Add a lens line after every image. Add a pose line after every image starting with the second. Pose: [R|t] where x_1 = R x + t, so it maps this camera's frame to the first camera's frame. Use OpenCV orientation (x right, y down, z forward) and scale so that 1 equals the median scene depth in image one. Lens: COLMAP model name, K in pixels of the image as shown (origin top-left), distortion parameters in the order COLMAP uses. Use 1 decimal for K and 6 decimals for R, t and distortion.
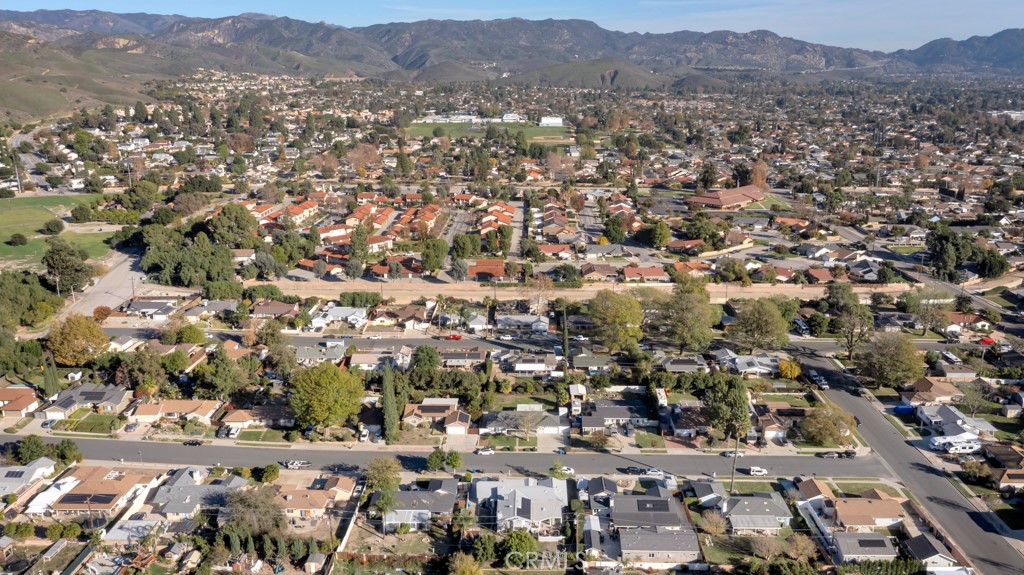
lens RADIAL K [[802.2, 0, 511.0], [0, 802.2, 287.3], [0, 0, 1]] dist [-0.004055, 0.005557]
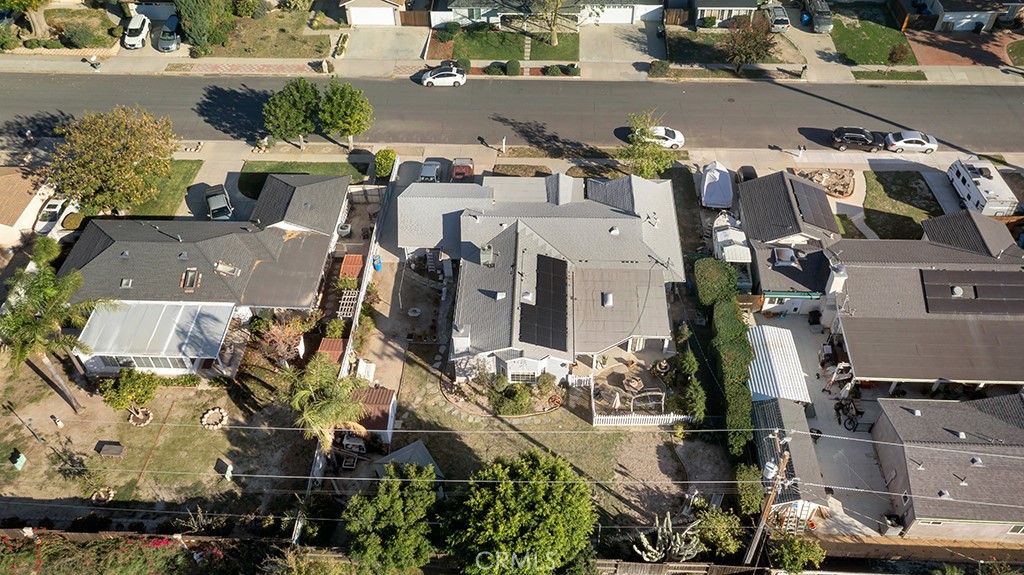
lens RADIAL K [[802.2, 0, 516.0], [0, 802.2, 285.1], [0, 0, 1]] dist [-0.004055, 0.005557]
pose [[0.999899, 0.001200, -0.014187, 0.008645], [0.006095, 0.864448, 0.502685, 0.104942], [0.012867, -0.502721, 0.864353, 0.656240]]
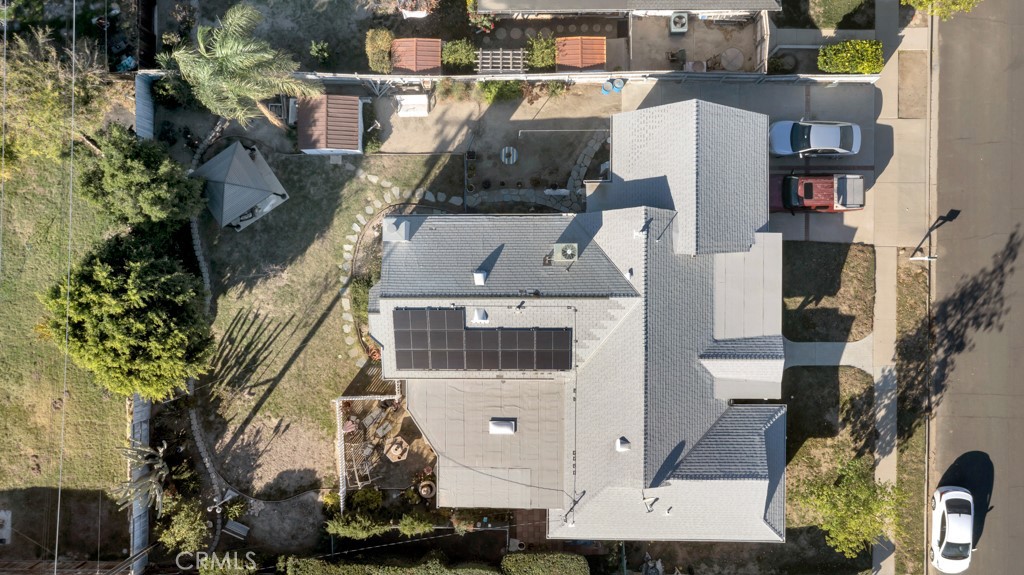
lens RADIAL K [[802.2, 0, 512.3], [0, 802.2, 285.7], [0, 0, 1]] dist [-0.004055, 0.005557]
pose [[0.029821, 0.999513, 0.009160, 0.000112], [-0.234740, -0.001905, 0.972056, 0.056997], [0.971601, -0.031138, 0.234569, 0.846115]]
